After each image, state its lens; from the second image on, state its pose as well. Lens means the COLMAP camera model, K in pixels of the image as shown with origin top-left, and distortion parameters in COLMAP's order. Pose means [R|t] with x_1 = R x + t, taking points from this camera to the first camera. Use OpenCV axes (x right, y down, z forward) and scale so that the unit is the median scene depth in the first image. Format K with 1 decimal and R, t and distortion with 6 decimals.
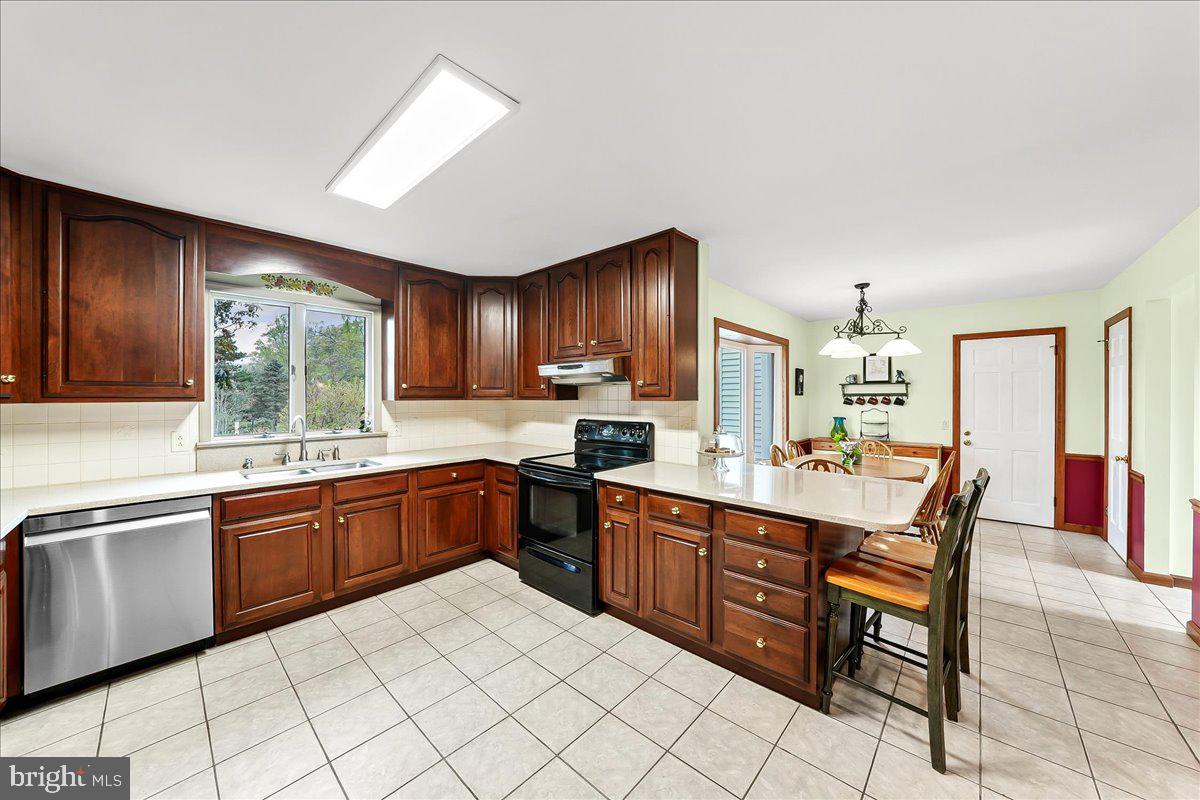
lens RADIAL K [[421.1, 0, 596.2], [0, 421.1, 397.1], [0, 0, 1]] dist [-0.013975, 0.000042]
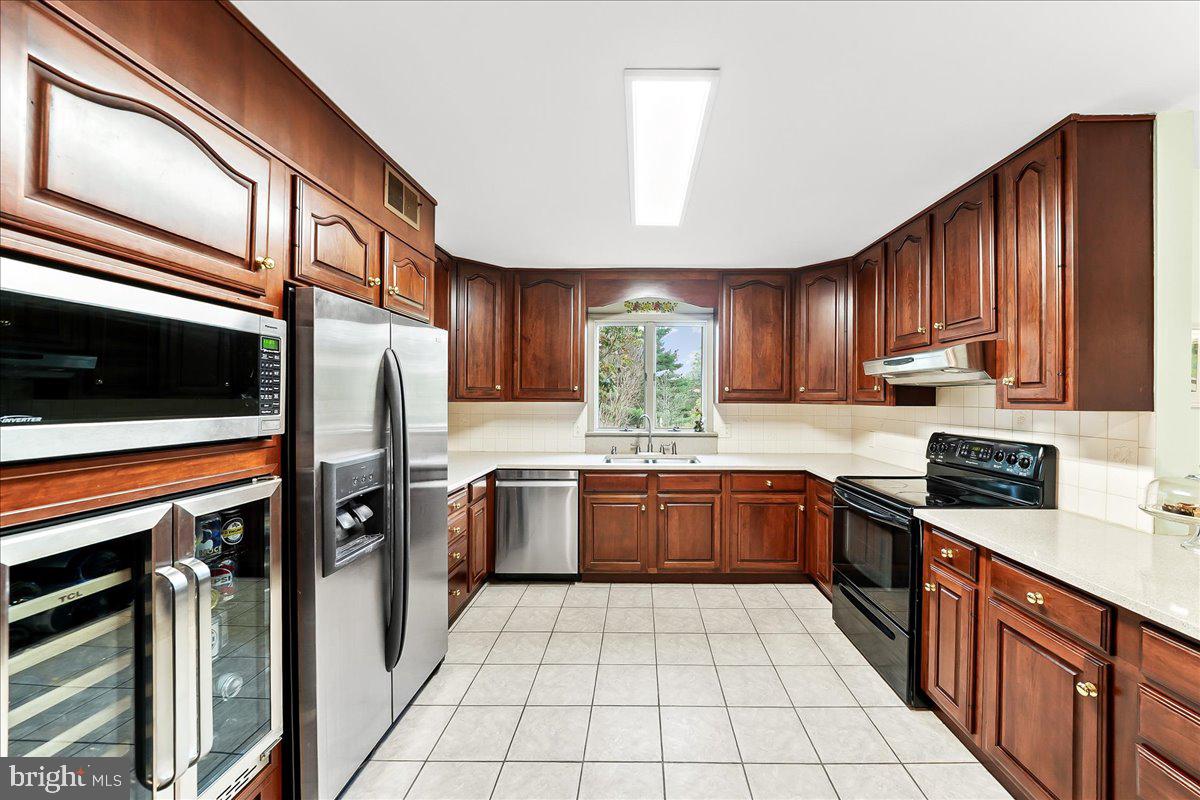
lens RADIAL K [[421.1, 0, 590.5], [0, 421.1, 396.1], [0, 0, 1]] dist [-0.013975, 0.000042]
pose [[0.667950, 0.001811, -0.744204, 0.171056], [-0.008213, 0.999954, -0.004938, -0.003015], [0.744161, 0.009410, 0.667934, 0.128197]]
